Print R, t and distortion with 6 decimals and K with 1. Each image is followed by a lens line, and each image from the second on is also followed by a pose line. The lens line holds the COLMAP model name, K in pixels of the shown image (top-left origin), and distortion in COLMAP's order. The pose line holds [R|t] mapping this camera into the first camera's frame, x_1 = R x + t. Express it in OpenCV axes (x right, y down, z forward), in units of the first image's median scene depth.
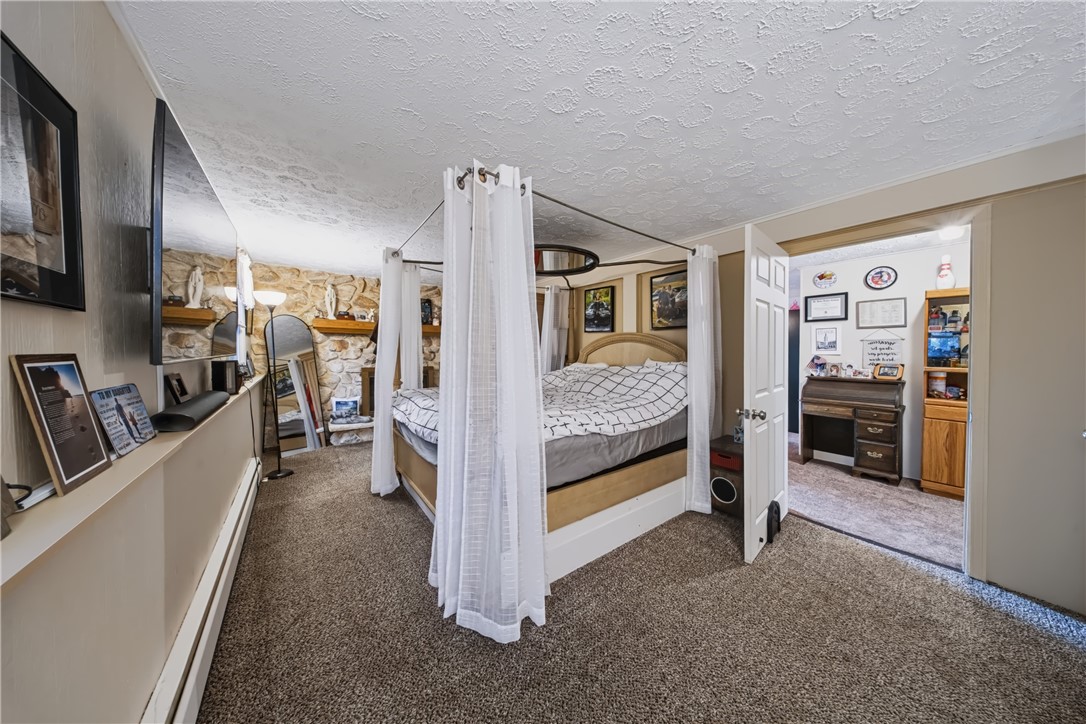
lens RADIAL K [[320.7, 0, 545.2], [0, 320.7, 360.0], [0, 0, 1]] dist [-0.001422, -0.000106]
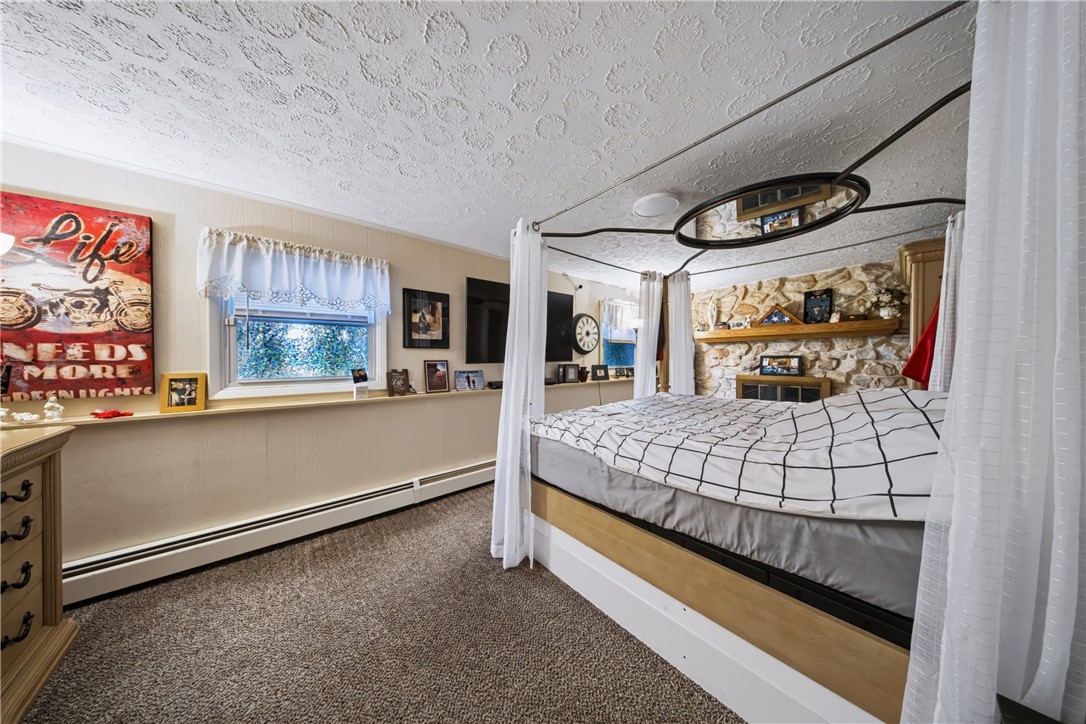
lens RADIAL K [[320.7, 0, 545.2], [0, 320.7, 360.0], [0, 0, 1]] dist [-0.001422, -0.000106]
pose [[0.061006, -0.005451, -0.998123, 0.412967], [-0.020656, 0.999764, -0.006723, -0.003390], [0.997924, 0.021028, 0.060879, 0.341203]]
